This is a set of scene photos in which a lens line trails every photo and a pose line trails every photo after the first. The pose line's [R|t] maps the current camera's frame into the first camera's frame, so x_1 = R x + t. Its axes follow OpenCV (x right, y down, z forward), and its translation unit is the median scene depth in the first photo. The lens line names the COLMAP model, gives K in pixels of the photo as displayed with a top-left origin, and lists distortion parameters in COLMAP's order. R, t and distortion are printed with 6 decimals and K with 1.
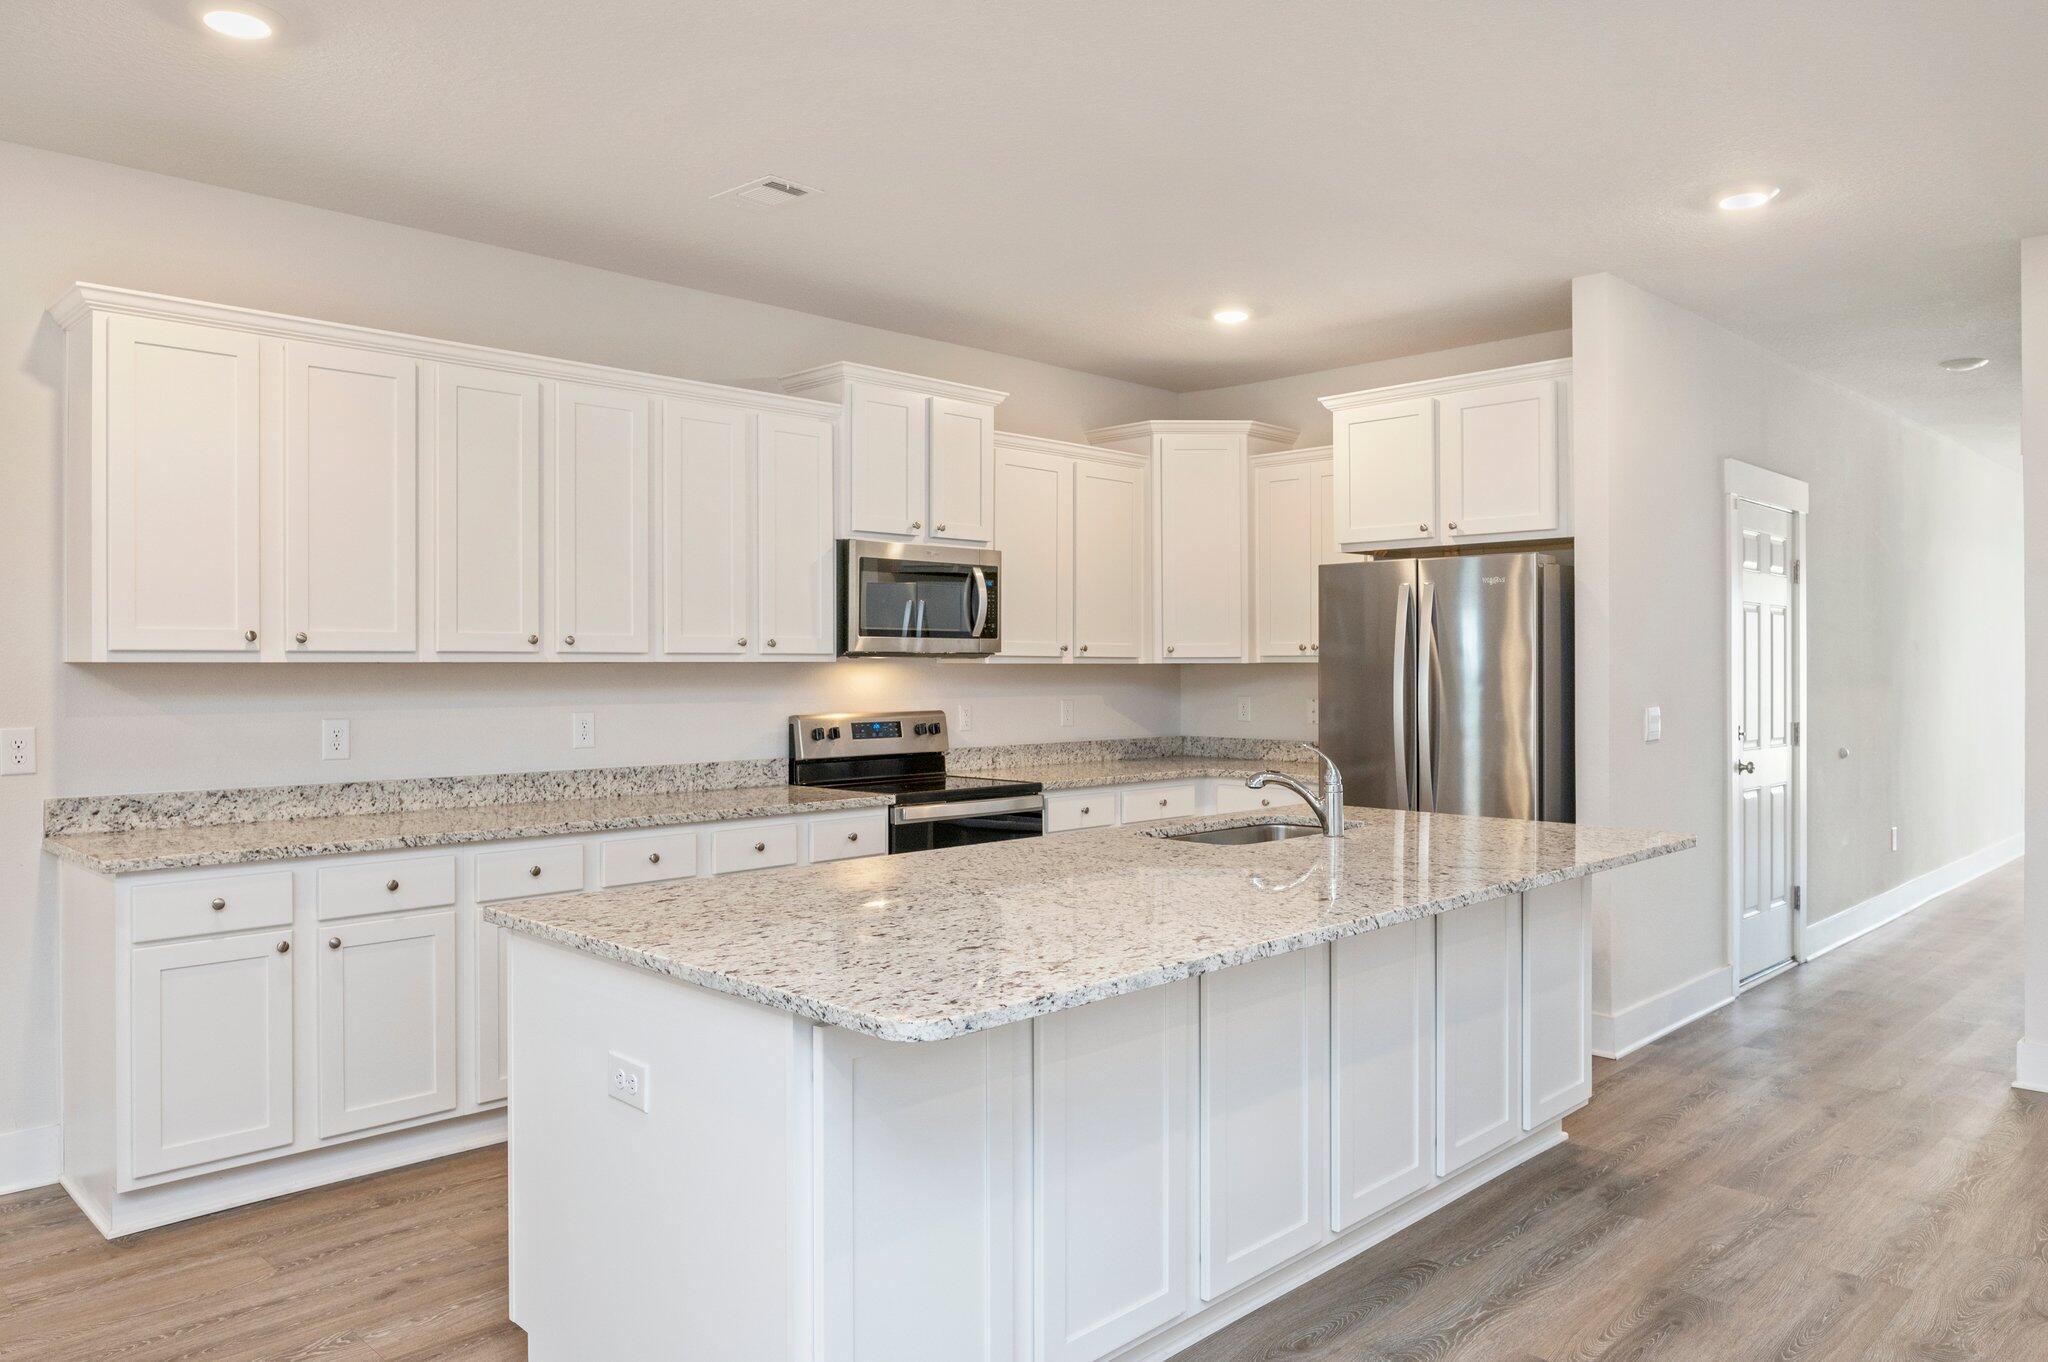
lens RADIAL K [[1415.0, 0, 1039.8], [0, 1415.0, 651.8], [0, 0, 1]] dist [-0.006457, 0.001303]
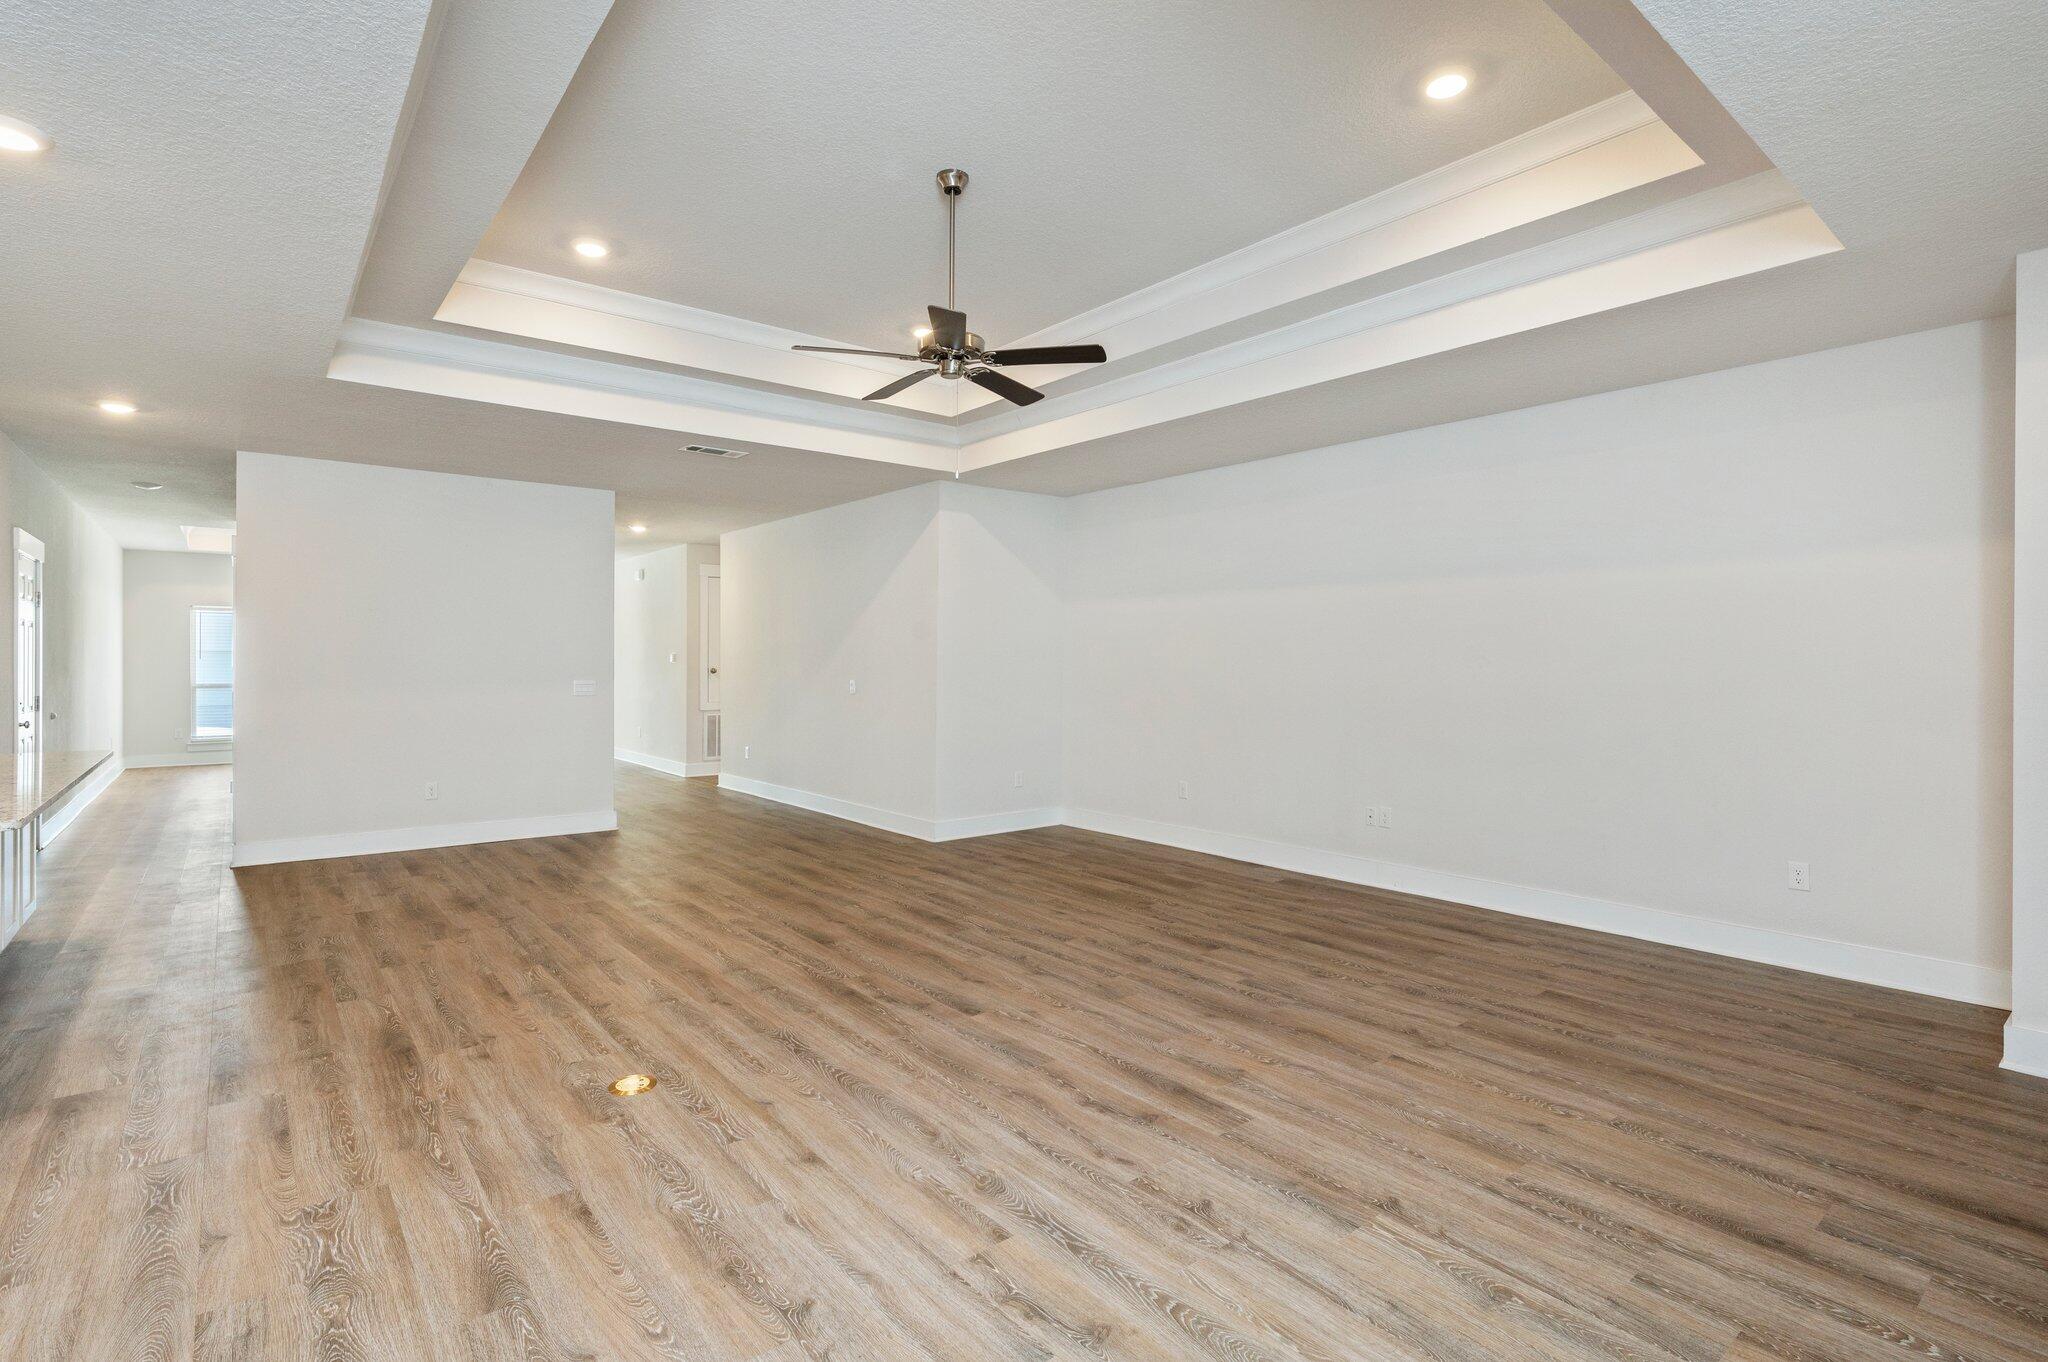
lens RADIAL K [[968.8, 0, 1013.0], [0, 968.8, 667.6], [0, 0, 1]] dist [0.002825, -0.001267]
pose [[0.135480, -0.008446, 0.990744, -0.301717], [-0.004376, 0.999949, 0.009123, 0.003767], [-0.990770, -0.005572, 0.135436, -0.171407]]
